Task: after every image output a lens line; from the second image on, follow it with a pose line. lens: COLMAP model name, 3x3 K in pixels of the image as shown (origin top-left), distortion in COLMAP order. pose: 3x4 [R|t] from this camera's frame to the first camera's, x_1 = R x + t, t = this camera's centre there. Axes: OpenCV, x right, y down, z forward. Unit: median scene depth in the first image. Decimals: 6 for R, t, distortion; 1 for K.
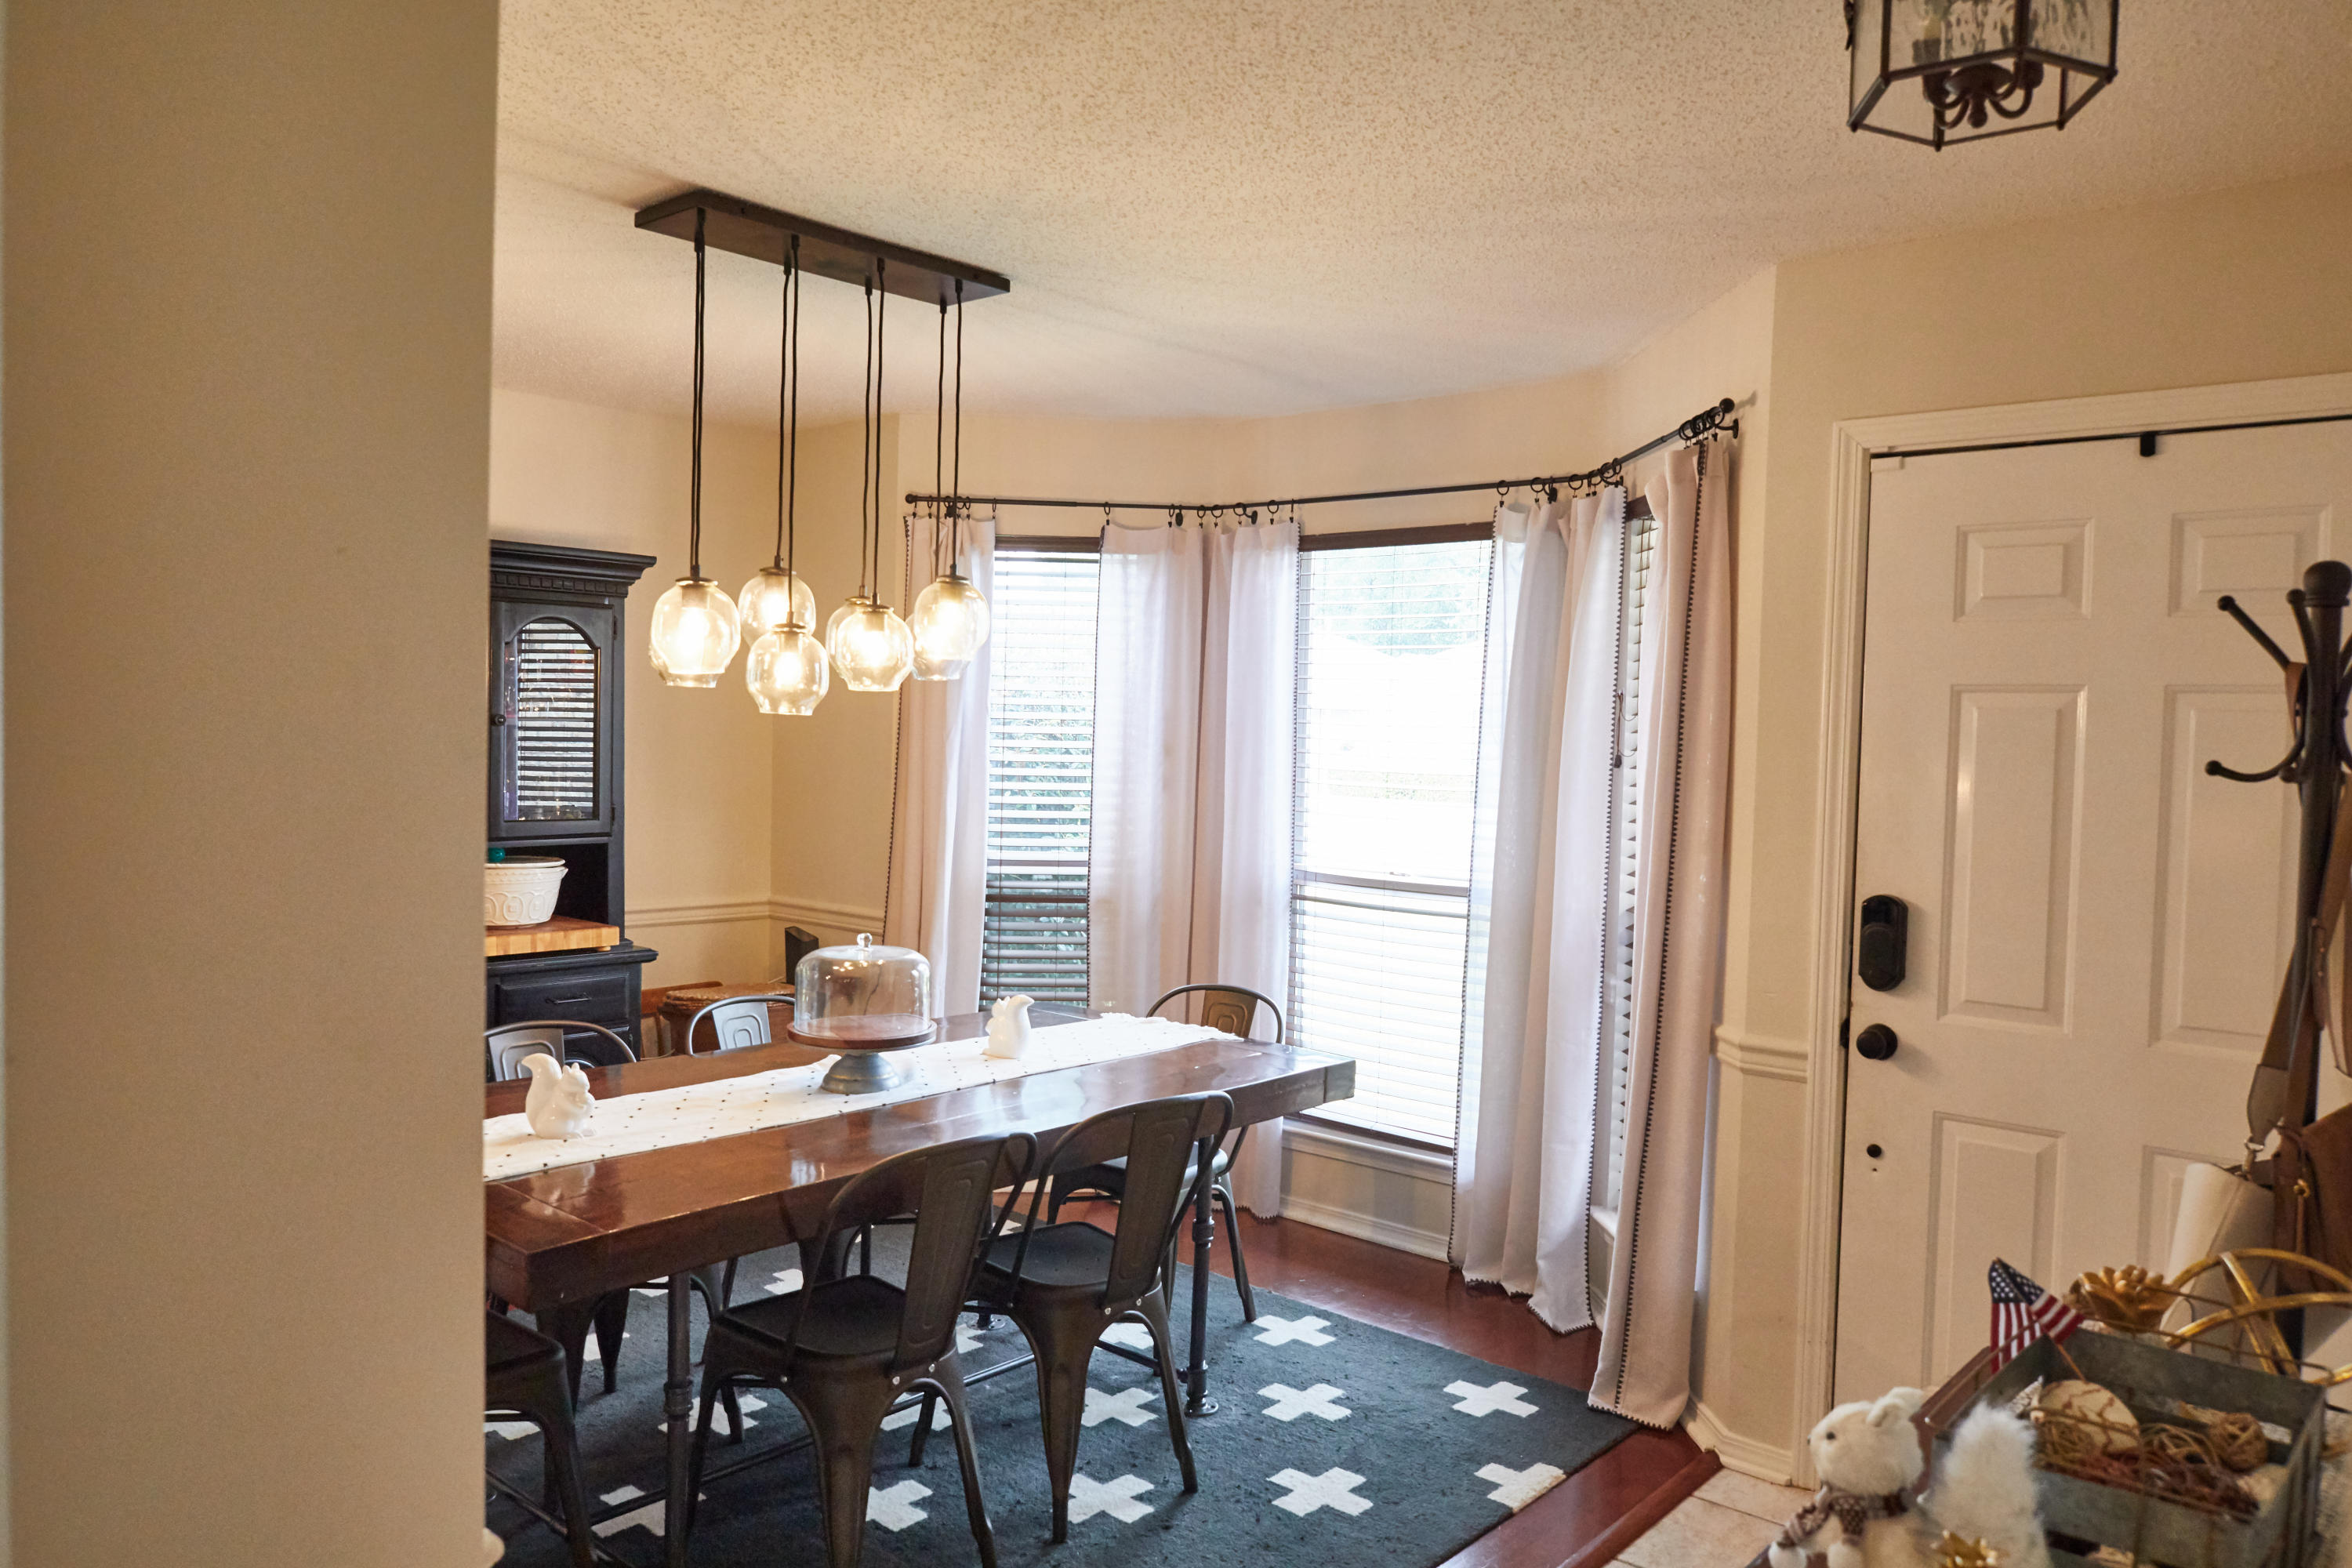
lens RADIAL K [[1630.0, 0, 1175.0], [0, 1630.0, 783.8], [0, 0, 1]] dist [-0.015451, 0.001610]
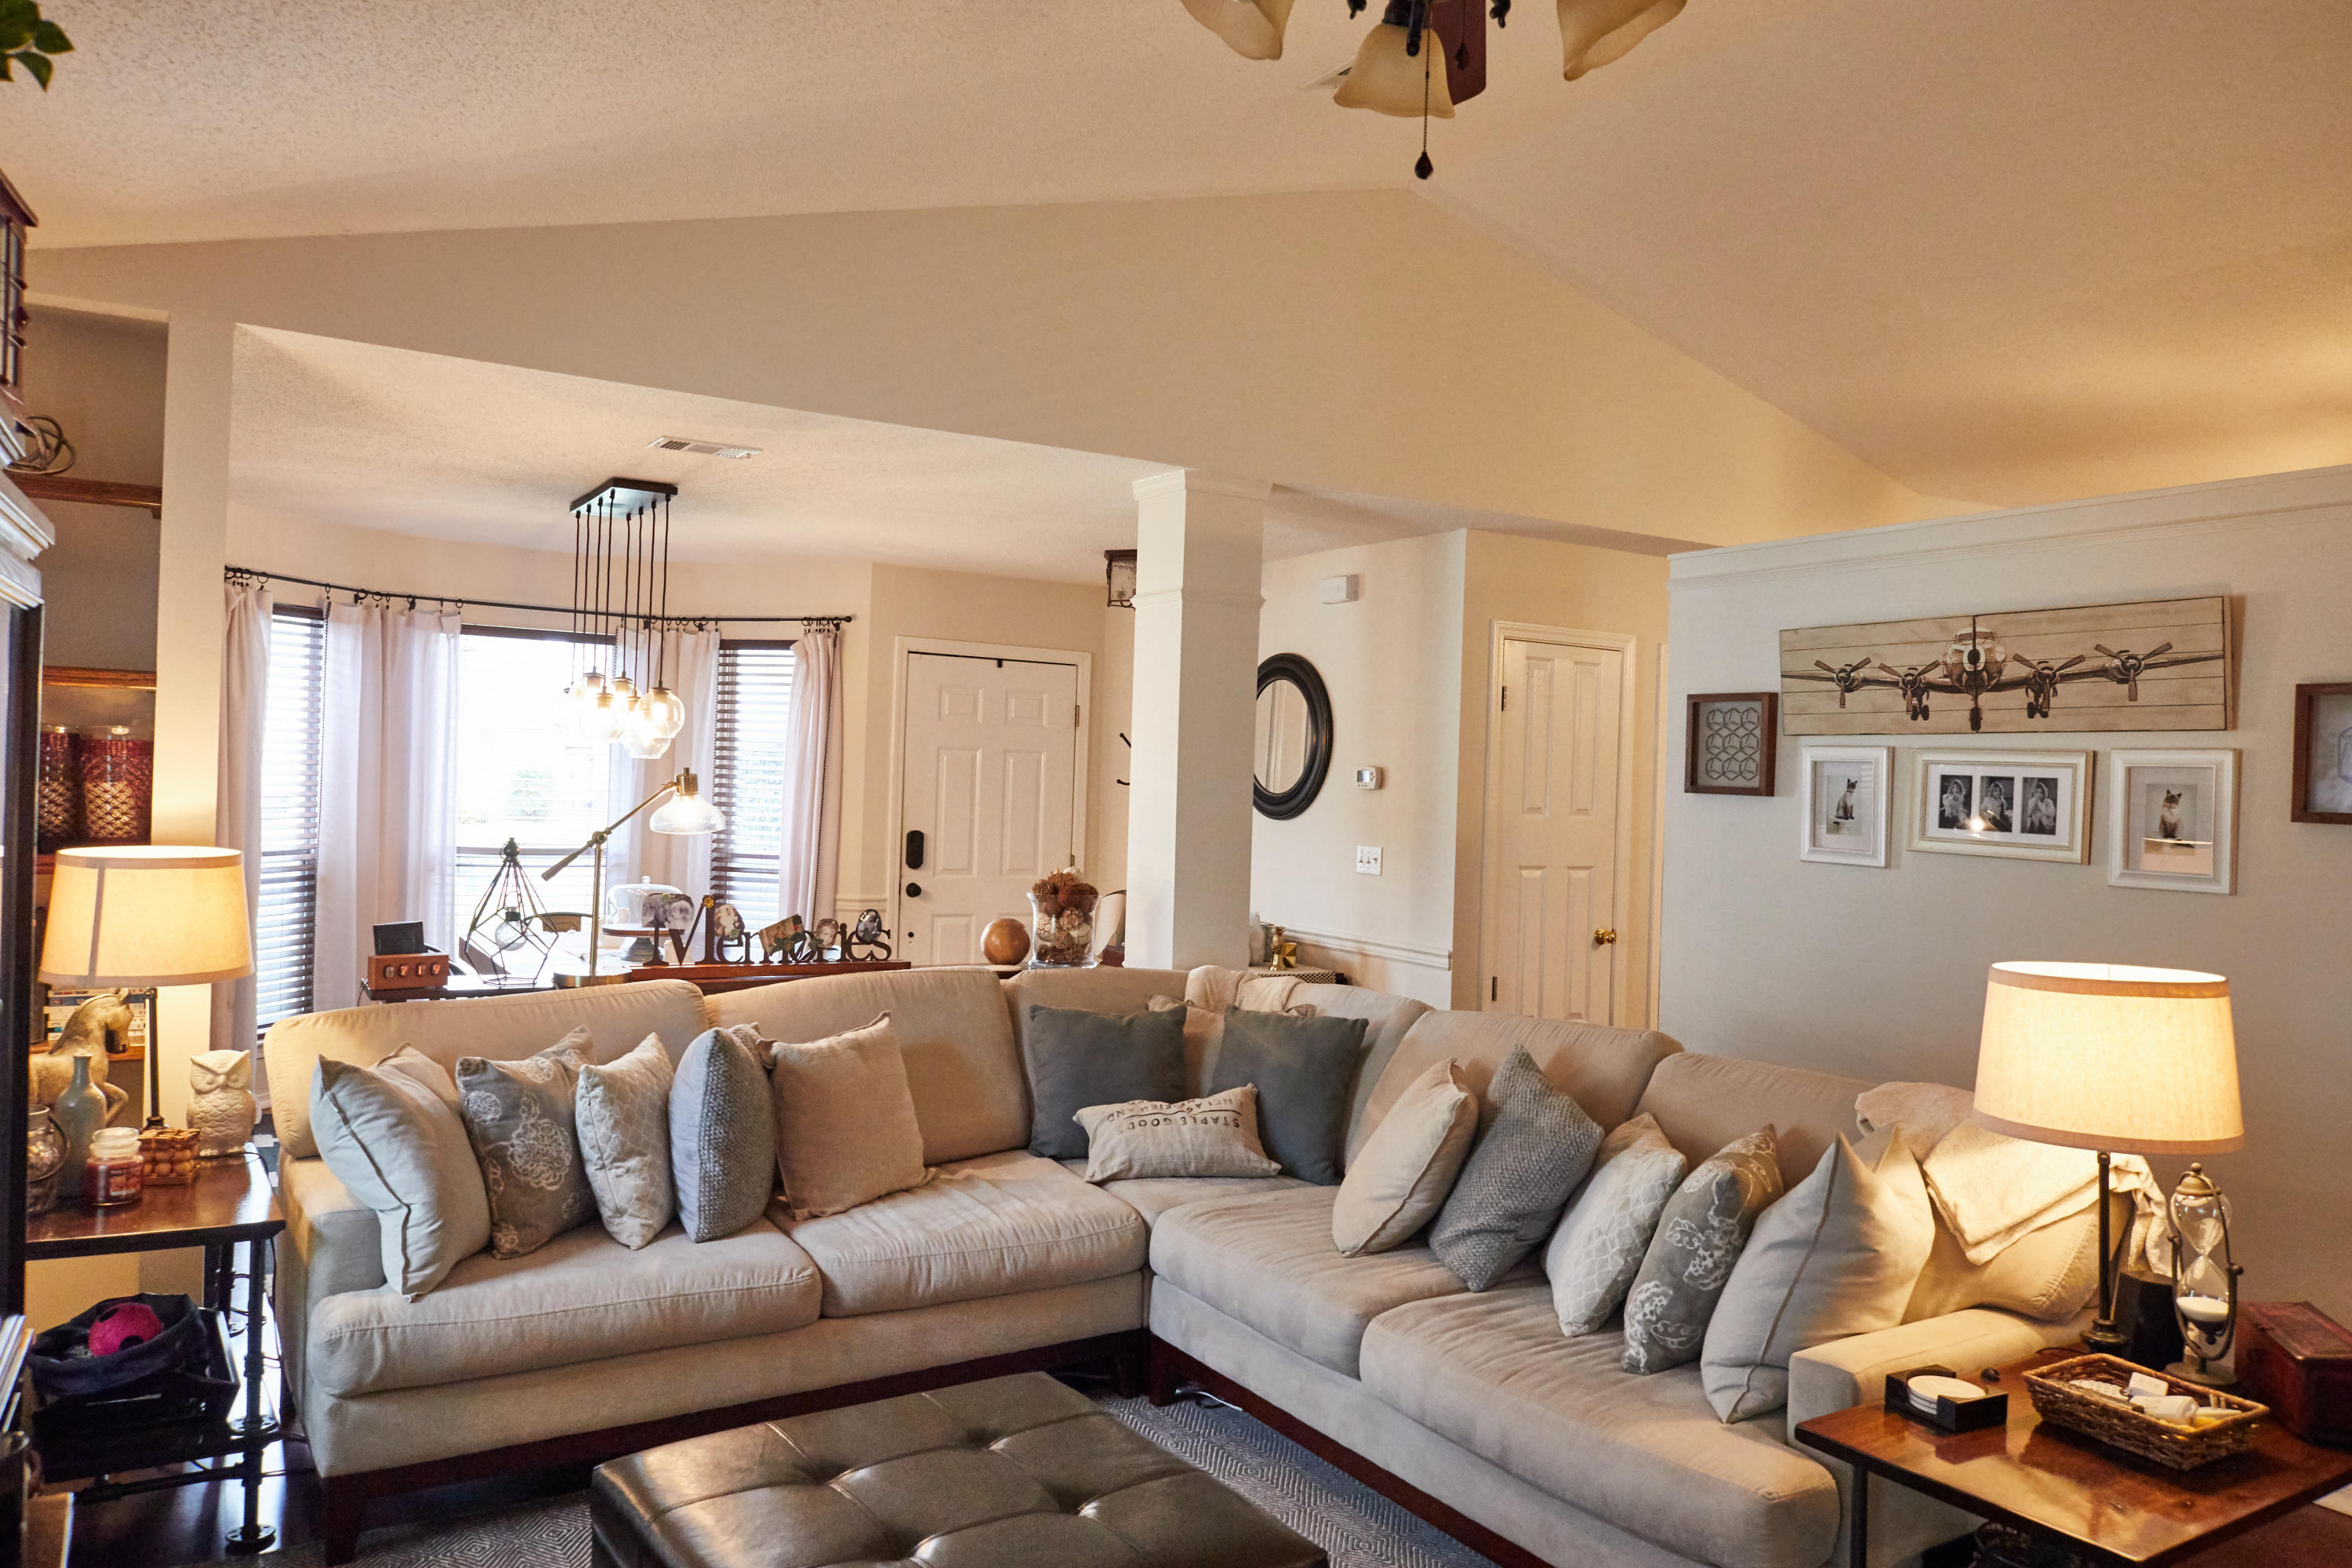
lens RADIAL K [[1630.0, 0, 1175.0], [0, 1630.0, 783.8], [0, 0, 1]] dist [-0.015451, 0.001610]
pose [[0.304210, -0.015826, 0.952474, -1.685648], [0.004989, 0.999875, 0.015020, -0.035336], [-0.952592, 0.000183, 0.304250, -0.124351]]
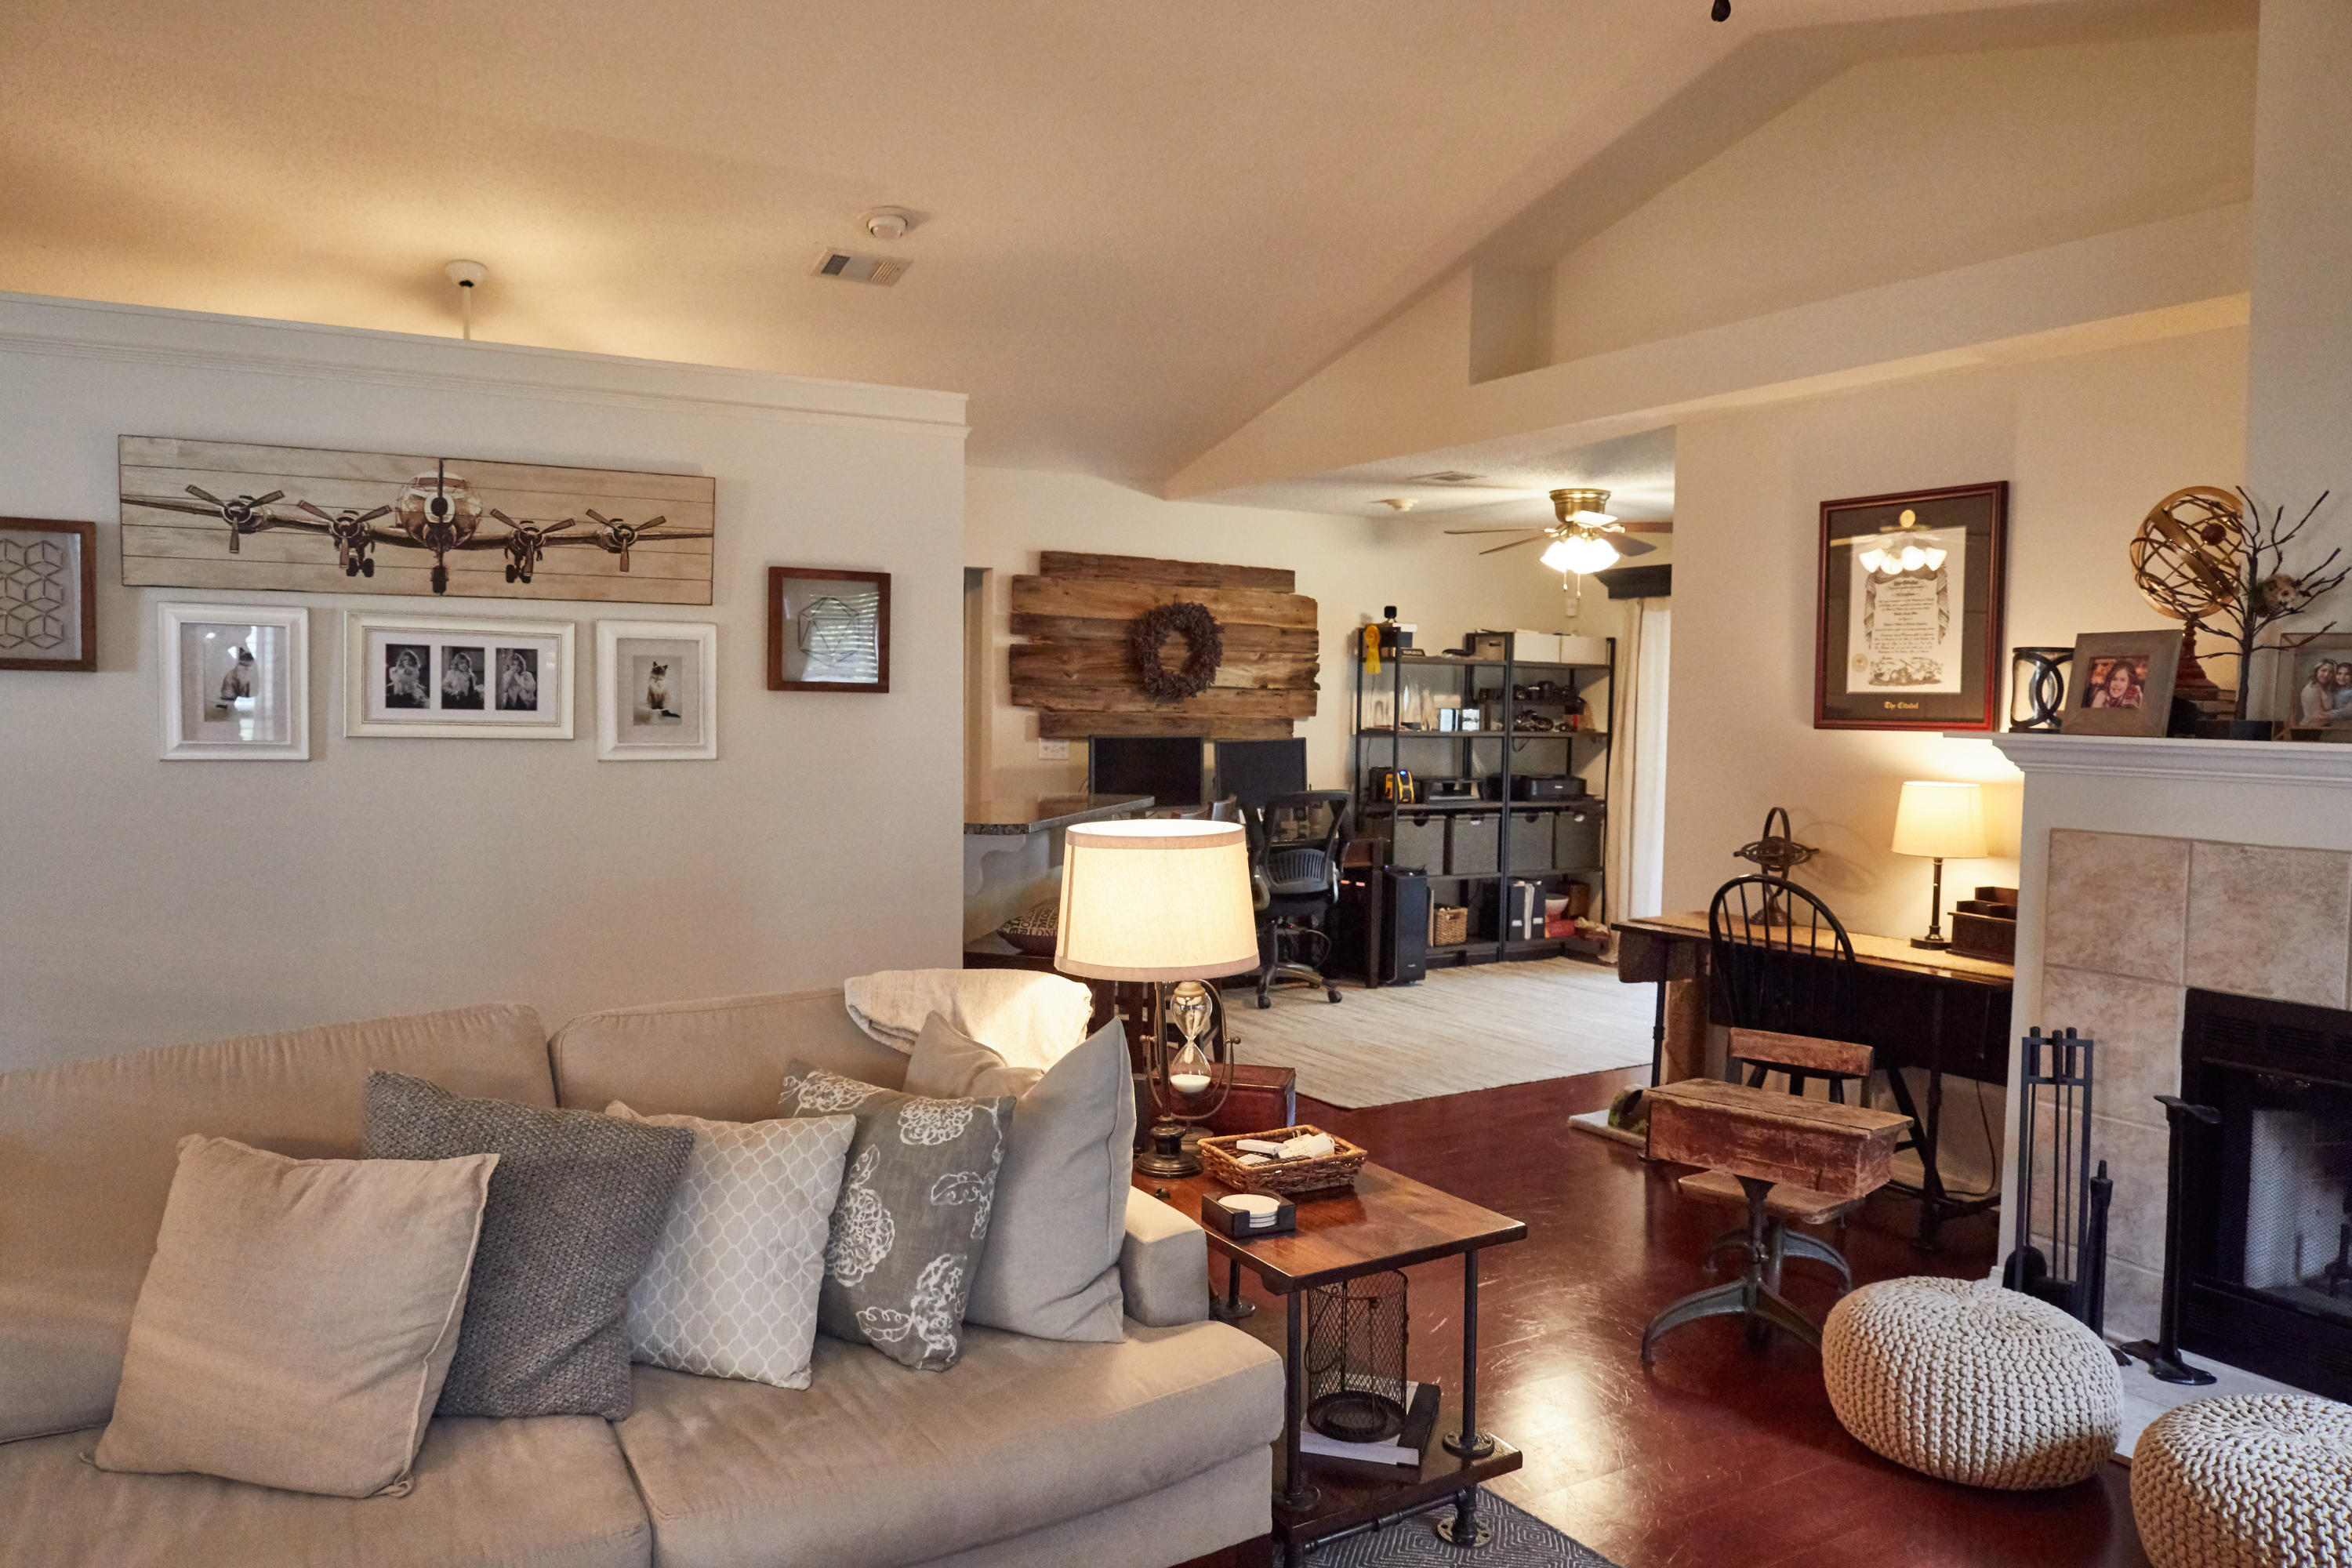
lens RADIAL K [[1630.0, 0, 1175.0], [0, 1630.0, 783.8], [0, 0, 1]] dist [-0.015451, 0.001610]
pose [[-0.949350, -0.054154, 0.309518, -1.111972], [-0.026149, 0.995236, 0.093926, -0.042523], [-0.313130, 0.081075, -0.946243, 0.539869]]
